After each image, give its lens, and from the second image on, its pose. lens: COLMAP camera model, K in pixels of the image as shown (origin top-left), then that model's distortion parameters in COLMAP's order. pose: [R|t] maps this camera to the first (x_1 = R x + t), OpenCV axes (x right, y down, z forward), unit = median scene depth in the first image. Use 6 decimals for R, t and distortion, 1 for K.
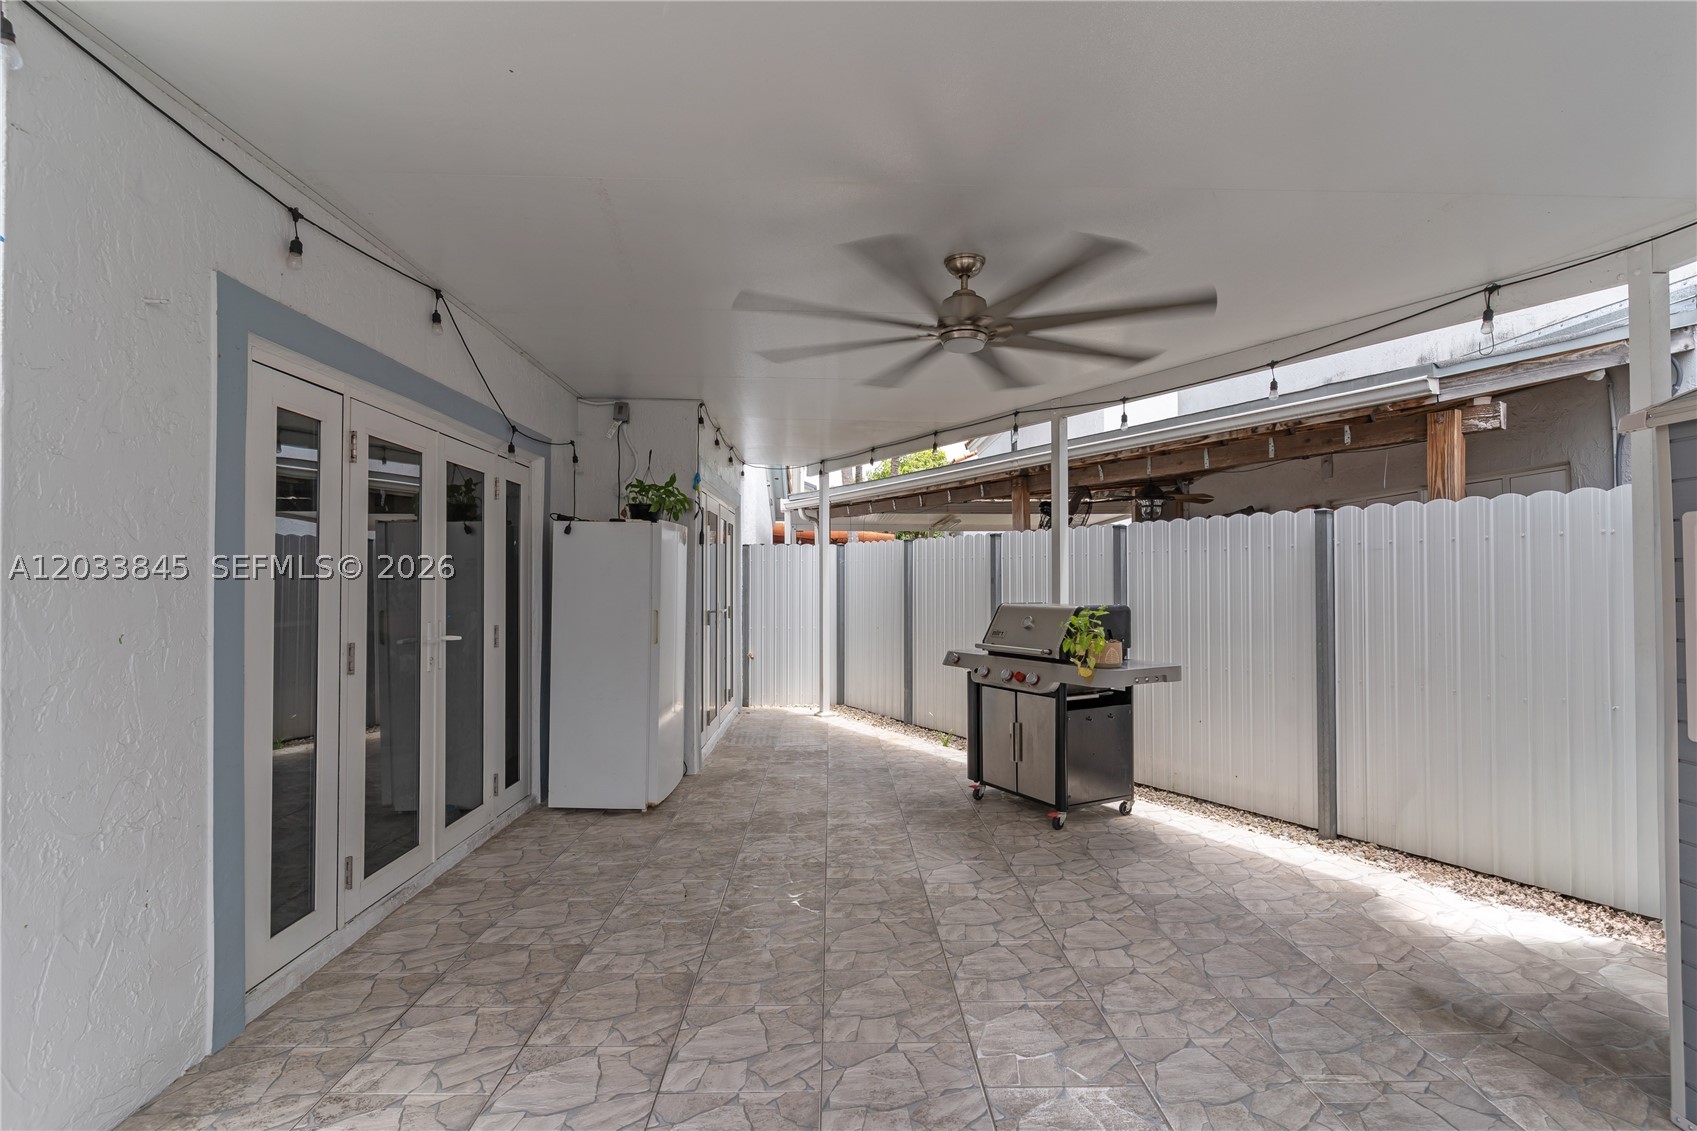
lens RADIAL K [[810.7, 0, 847.0], [0, 810.7, 574.8], [0, 0, 1]] dist [0.000544, -0.000227]
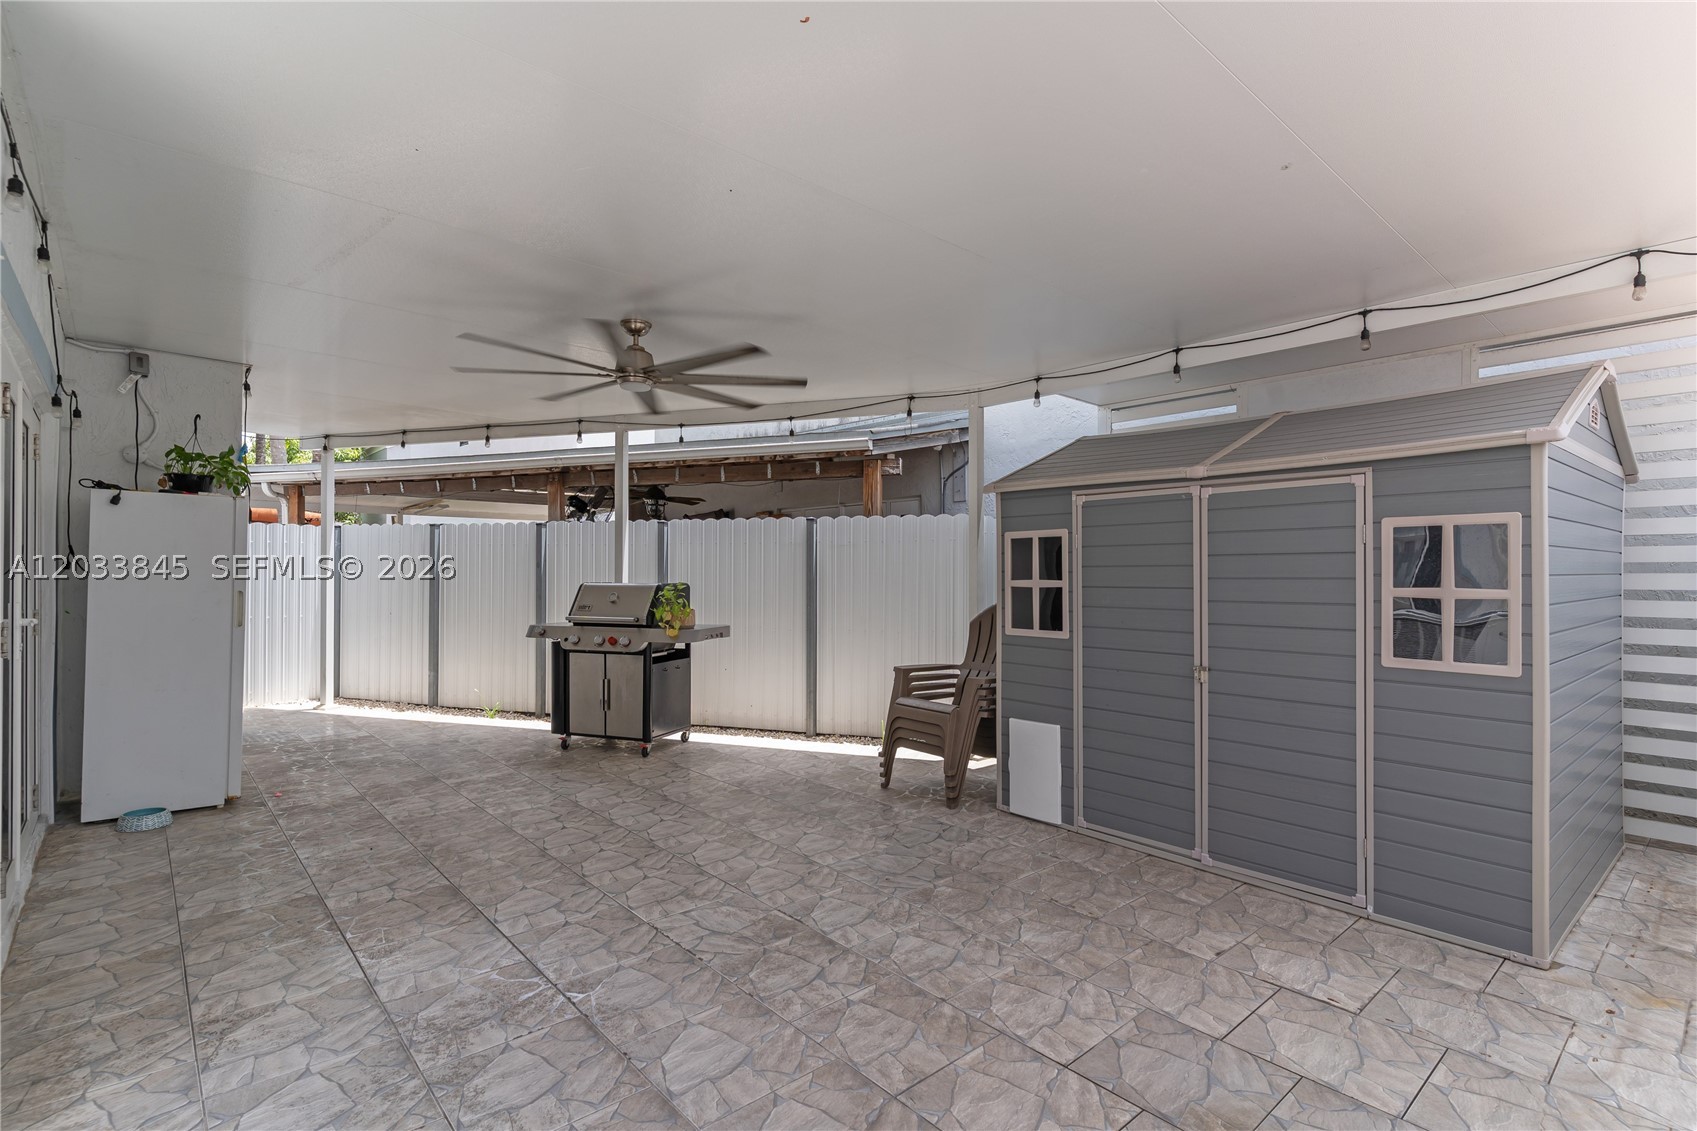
lens RADIAL K [[810.7, 0, 847.0], [0, 810.7, 574.8], [0, 0, 1]] dist [0.000544, -0.000227]
pose [[0.763338, 0.001774, 0.645997, -0.329873], [-0.009552, 0.999918, 0.008541, 0.010872], [-0.645929, -0.012690, 0.763292, -0.187751]]
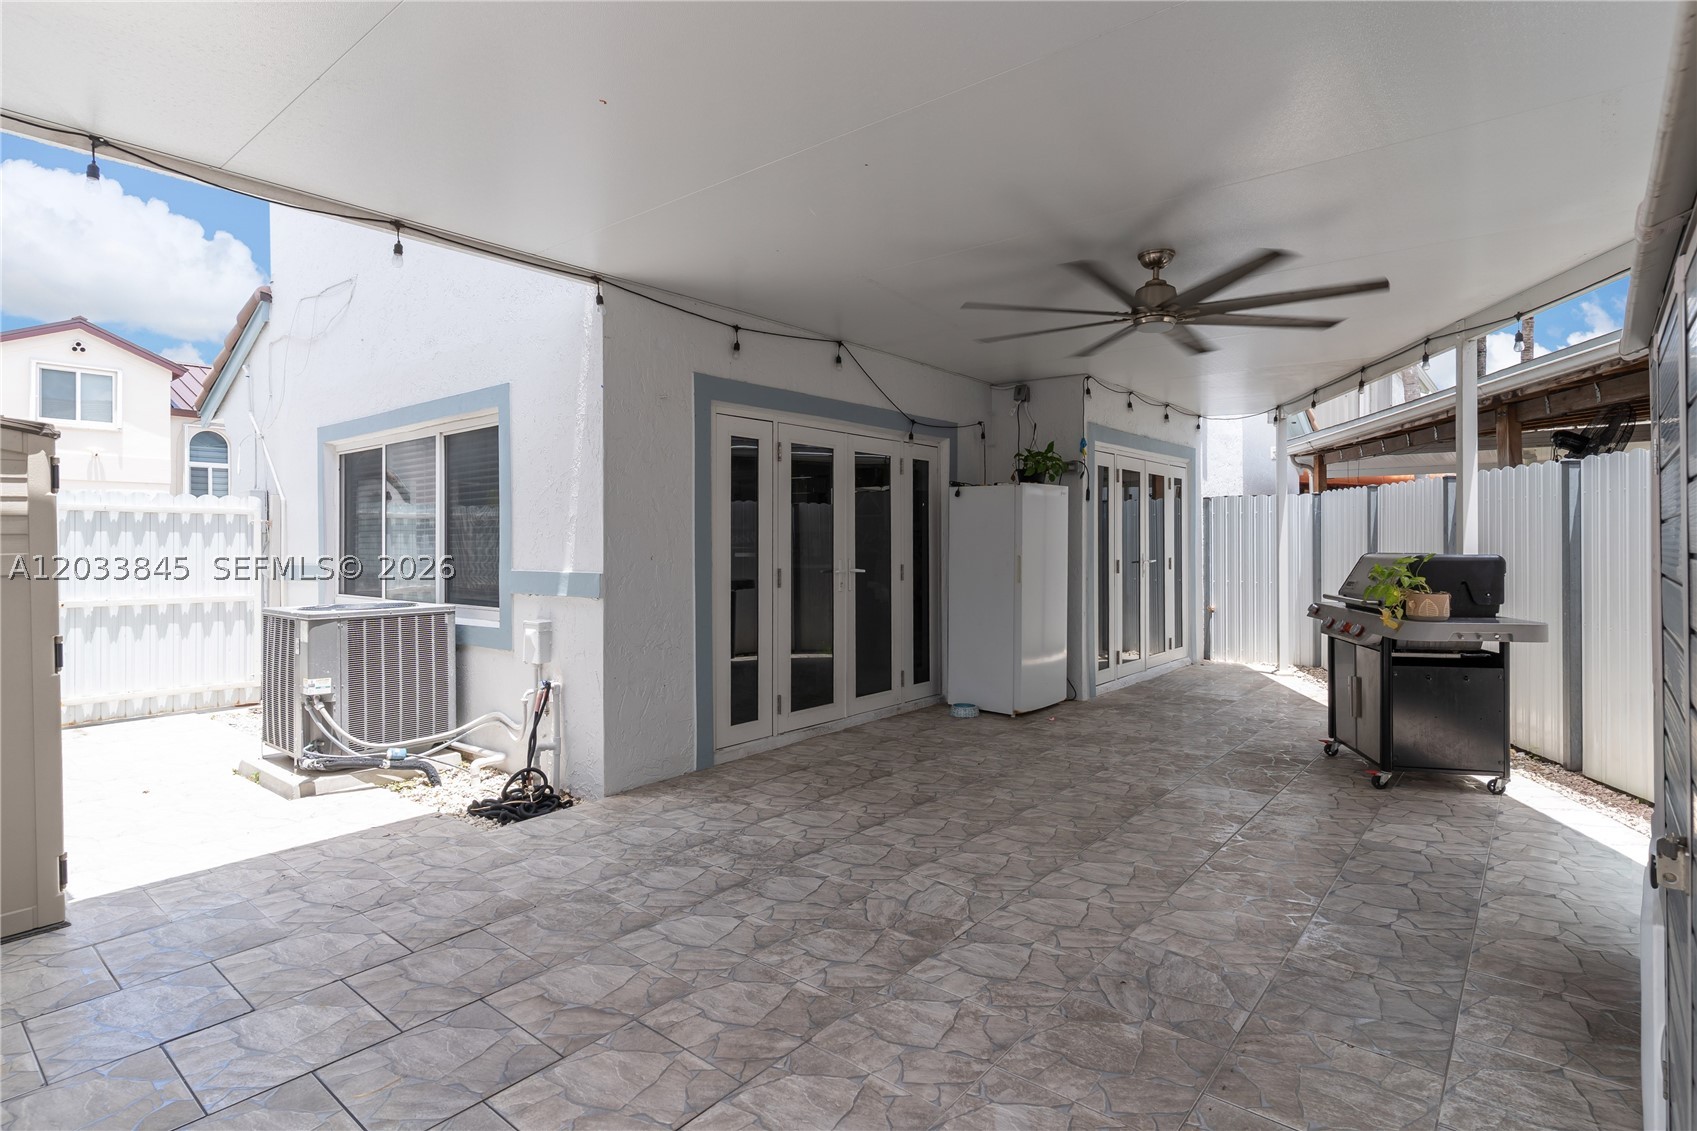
lens RADIAL K [[844.9, 0, 836.5], [0, 844.9, 548.5], [0, 0, 1]] dist [0.001268, 0.000013]
pose [[0.753030, 0.004454, -0.657971, 0.434788], [0.008547, 0.999827, 0.016550, 0.009622], [0.657931, -0.018086, 0.752861, -0.166365]]
